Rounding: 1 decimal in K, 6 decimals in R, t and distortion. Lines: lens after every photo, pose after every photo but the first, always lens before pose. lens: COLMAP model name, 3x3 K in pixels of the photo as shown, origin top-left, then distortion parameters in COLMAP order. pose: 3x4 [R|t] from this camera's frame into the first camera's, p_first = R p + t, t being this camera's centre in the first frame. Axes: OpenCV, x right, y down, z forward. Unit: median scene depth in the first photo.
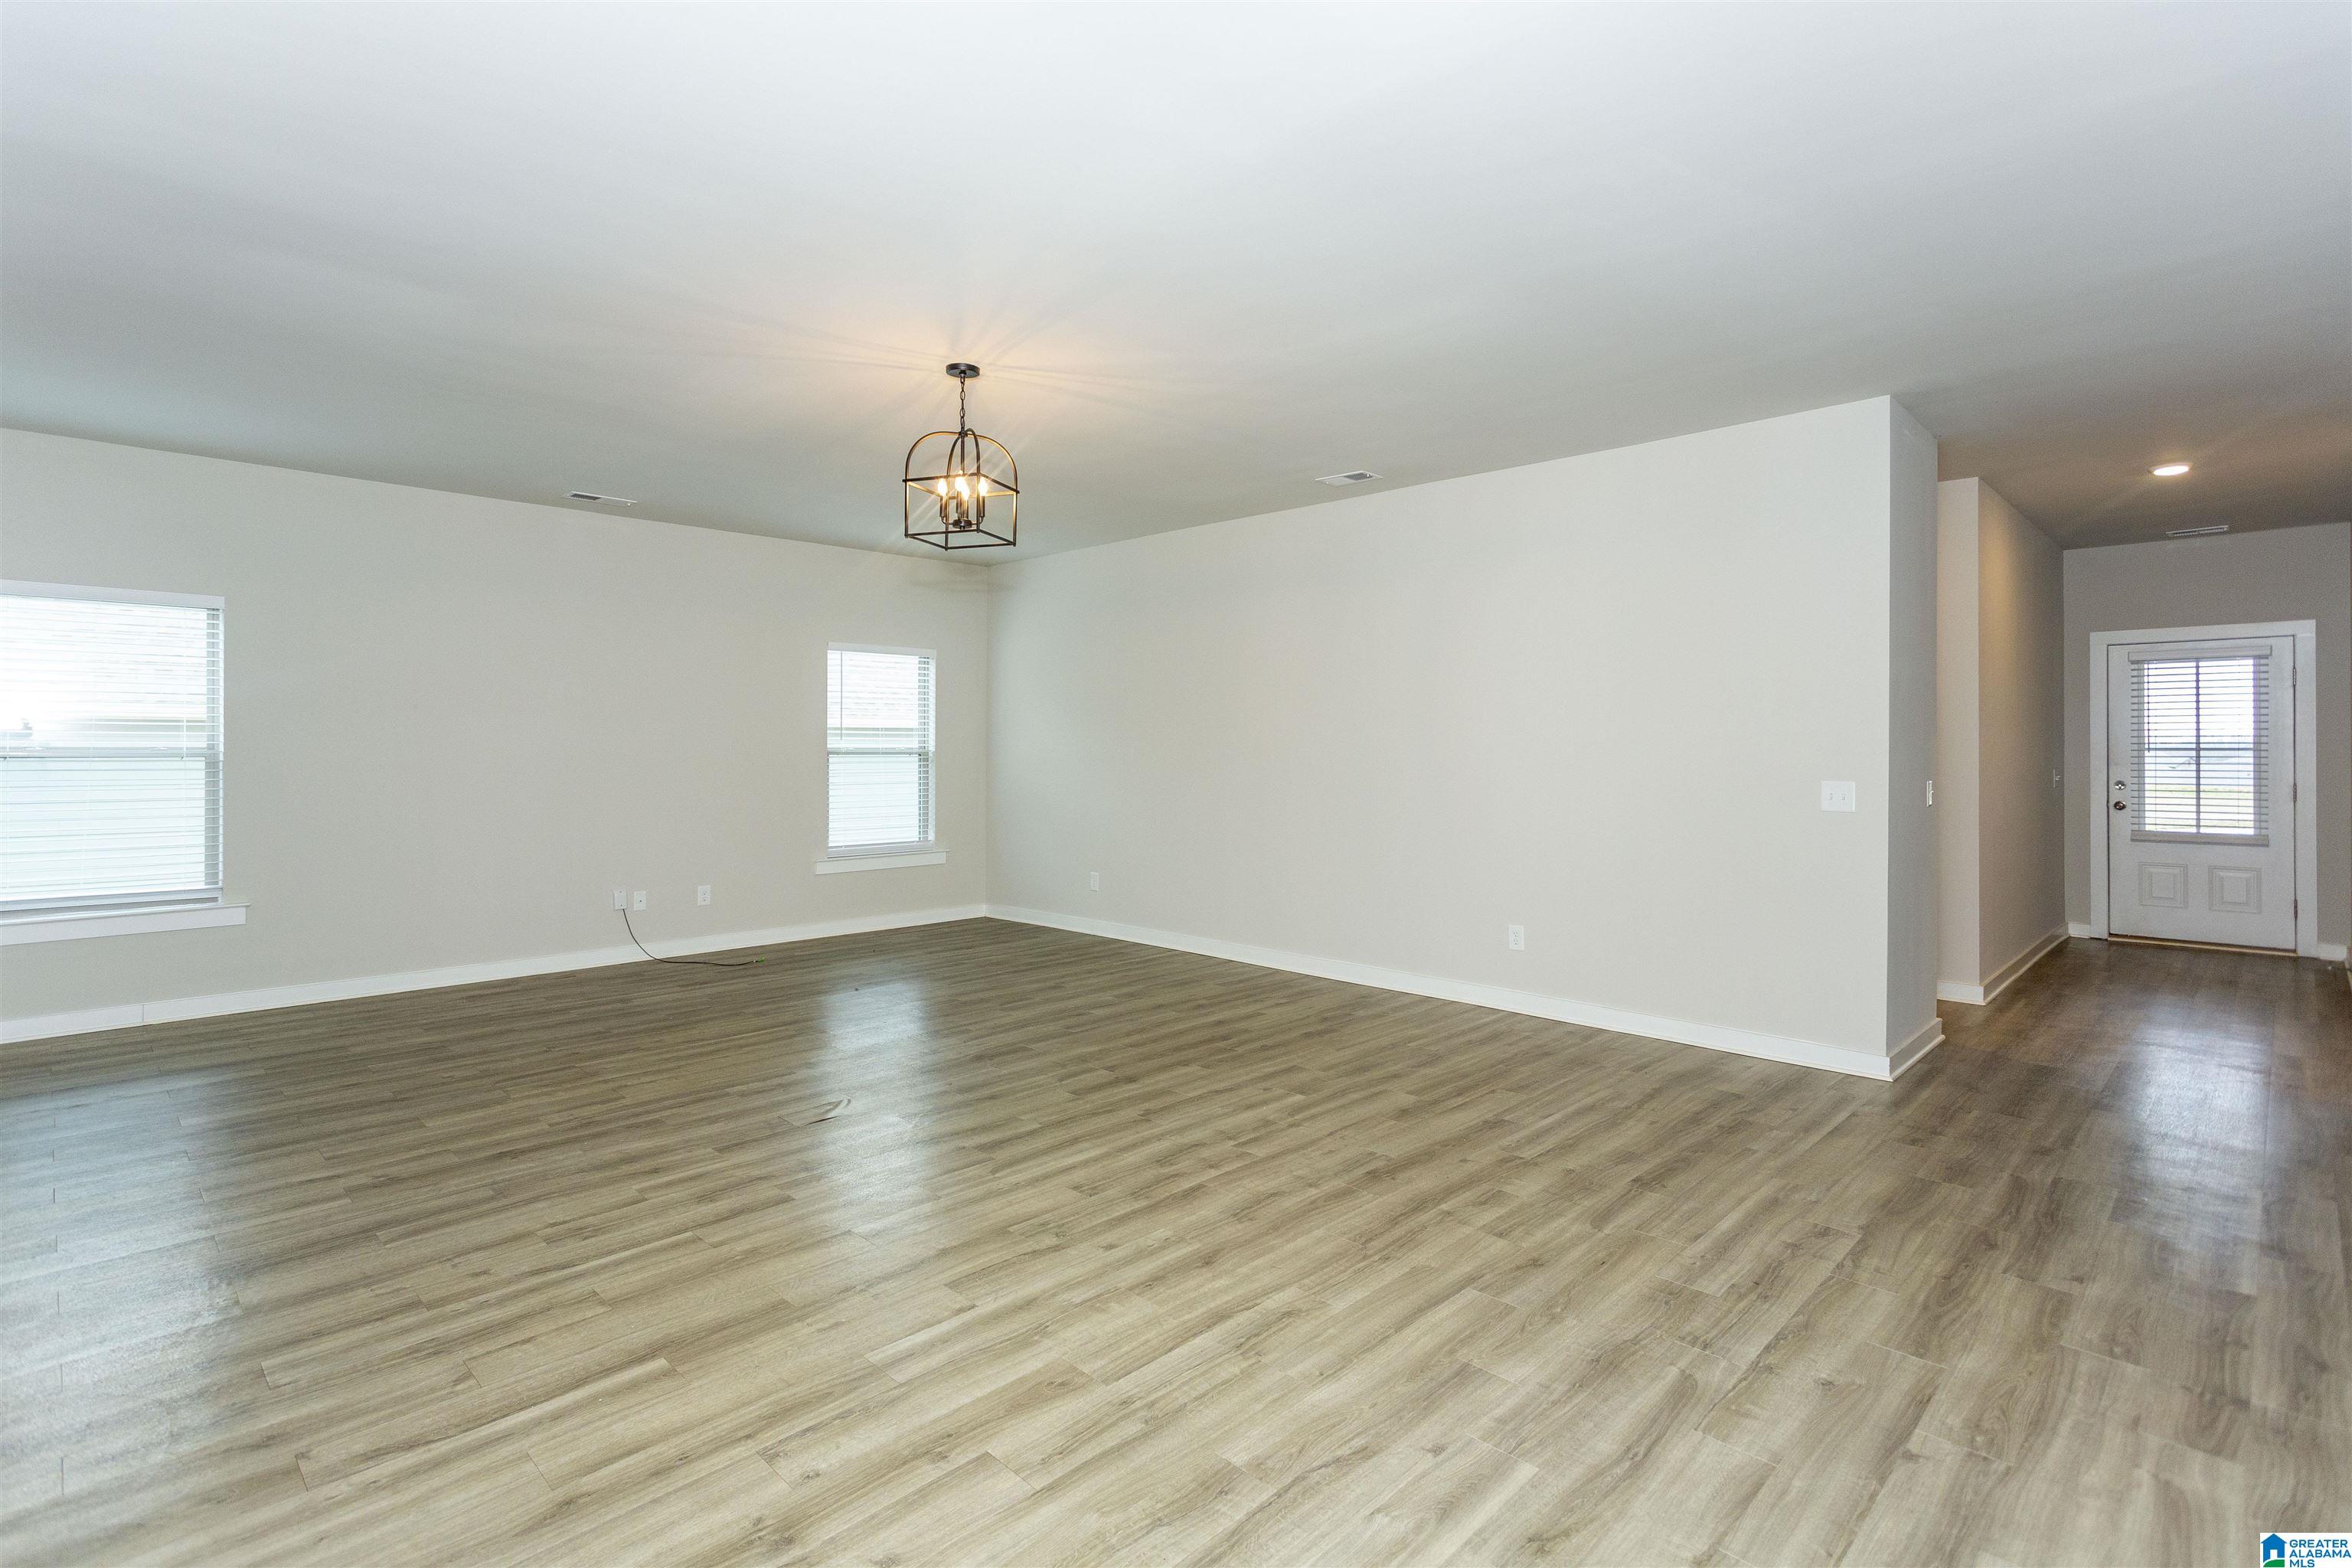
lens RADIAL K [[1136.4, 0, 1173.8], [0, 1136.4, 760.8], [0, 0, 1]] dist [0.006318, -0.001518]
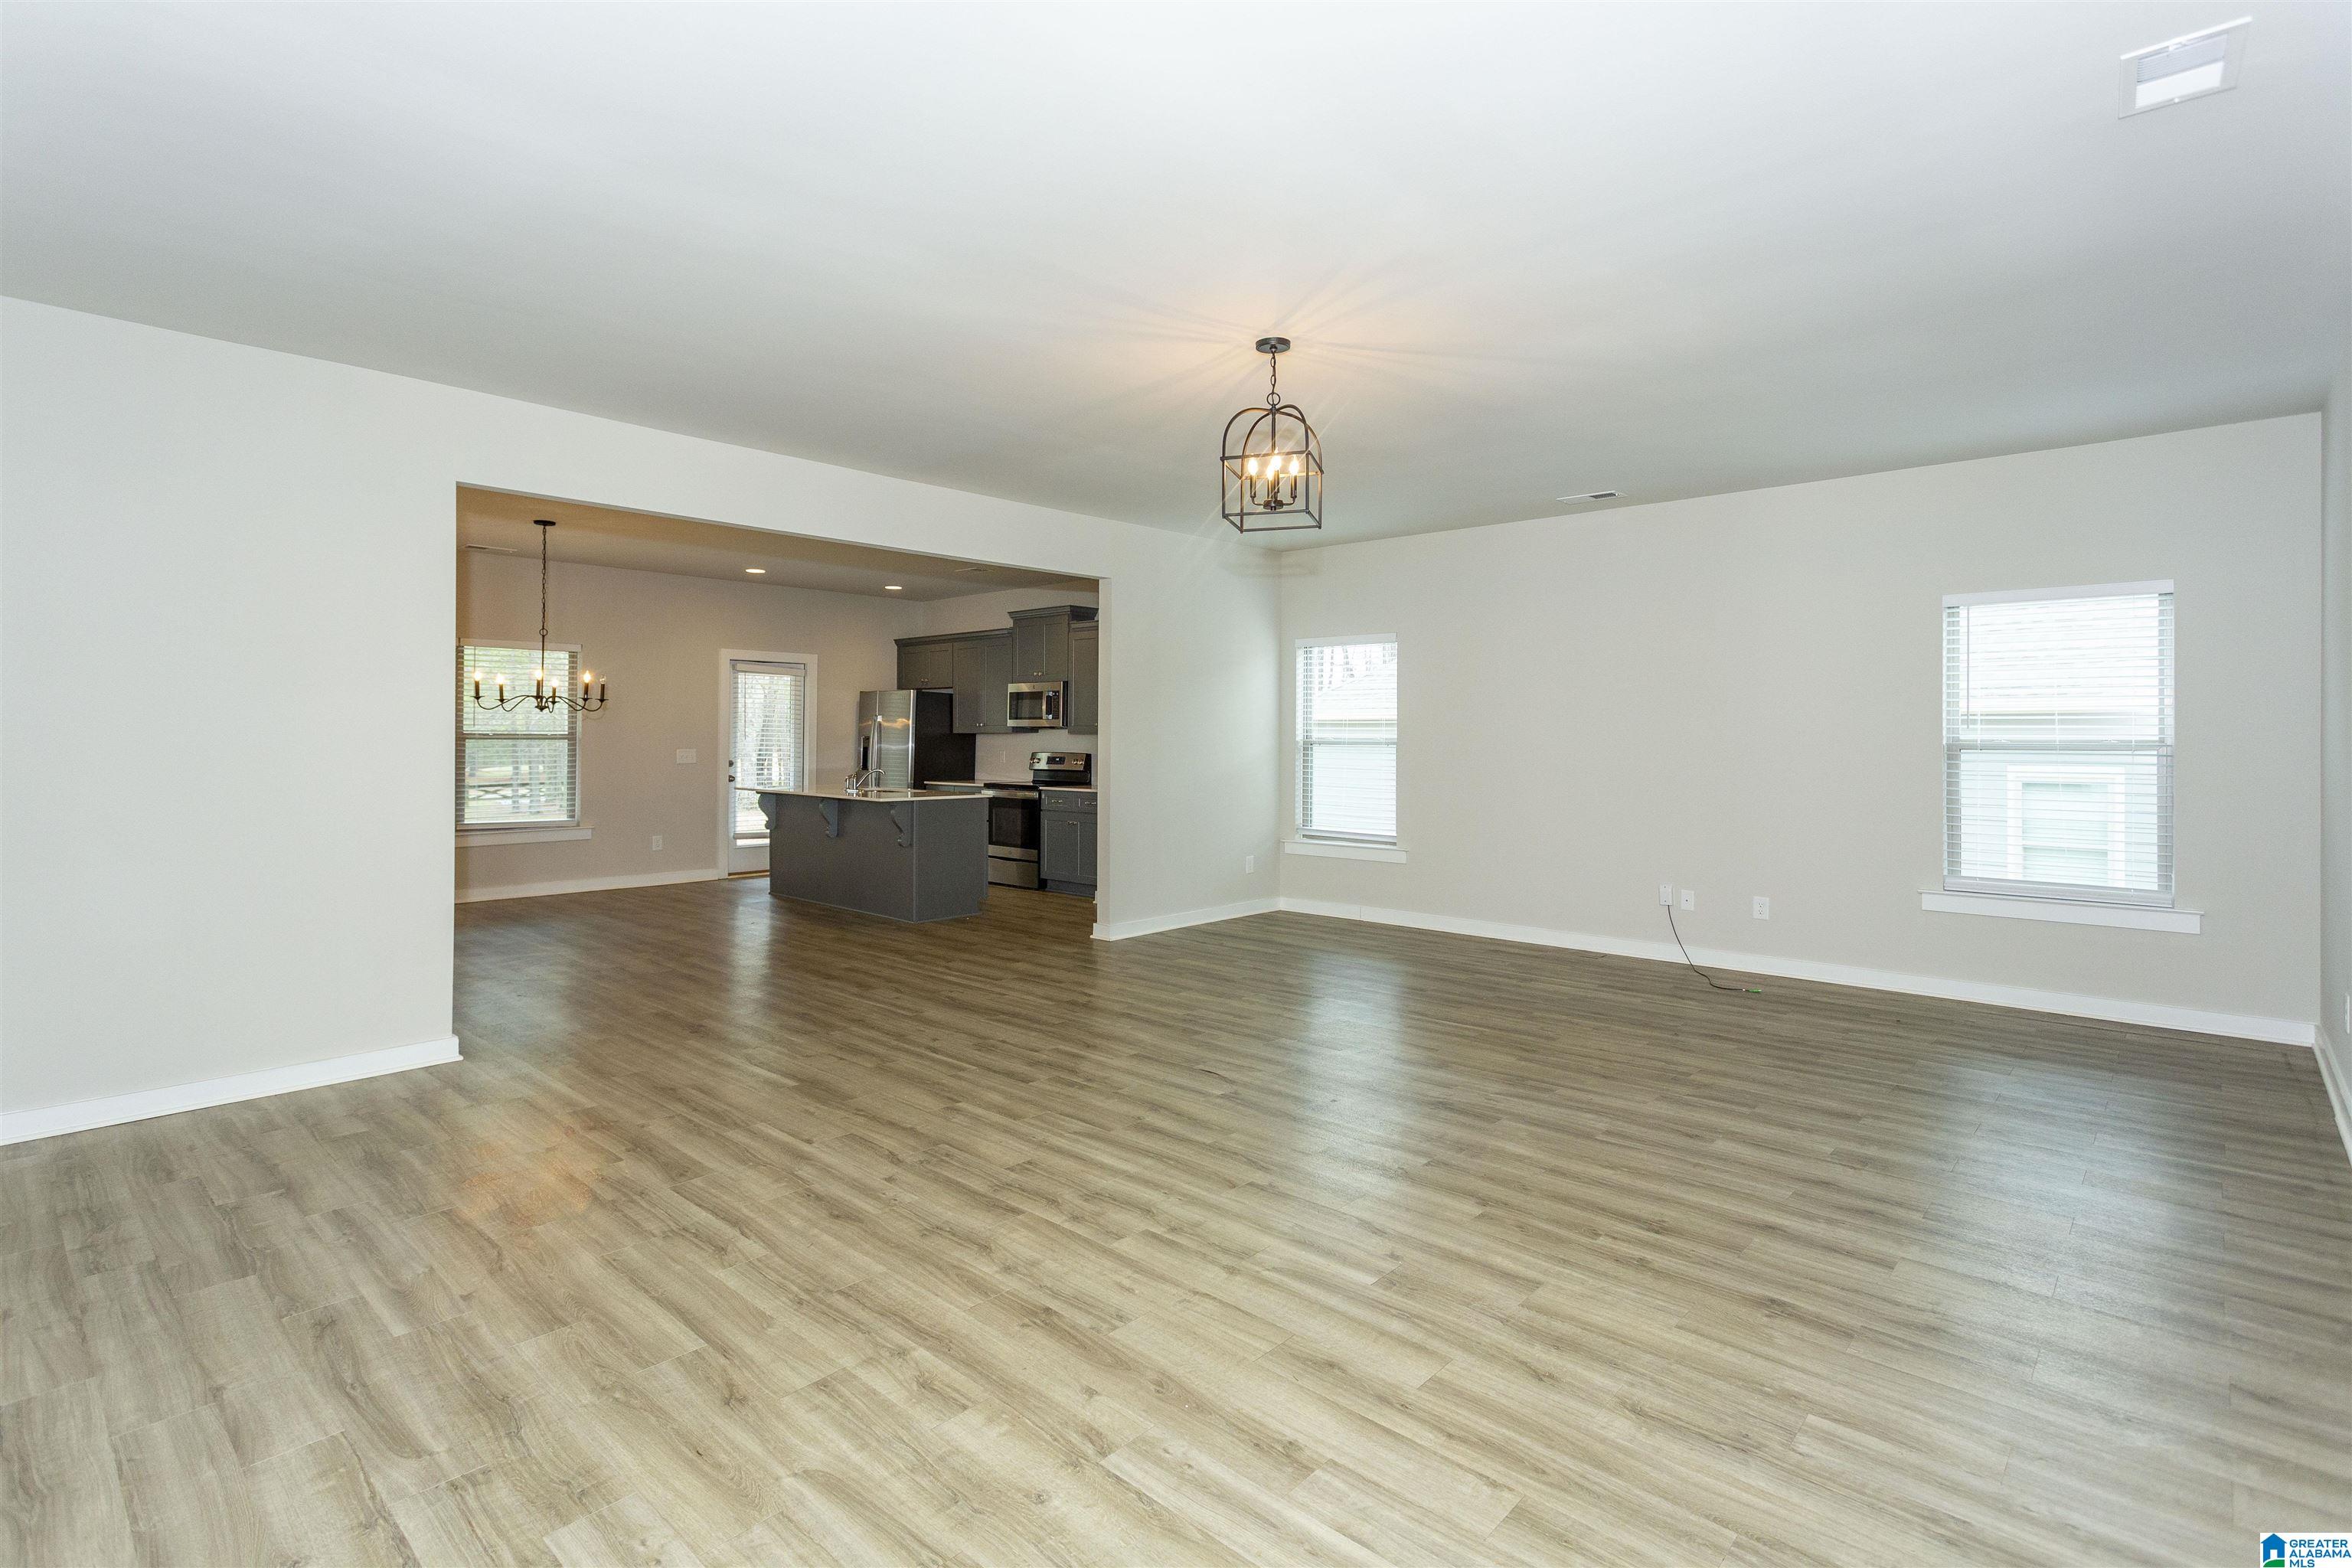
lens RADIAL K [[1136.4, 0, 1177.9], [0, 1136.4, 772.8], [0, 0, 1]] dist [0.006318, -0.001518]
pose [[0.026487, 0.030905, -0.999171, 1.044529], [-0.014057, 0.999435, 0.030541, -0.015030], [0.999550, 0.013236, 0.026906, 1.221571]]
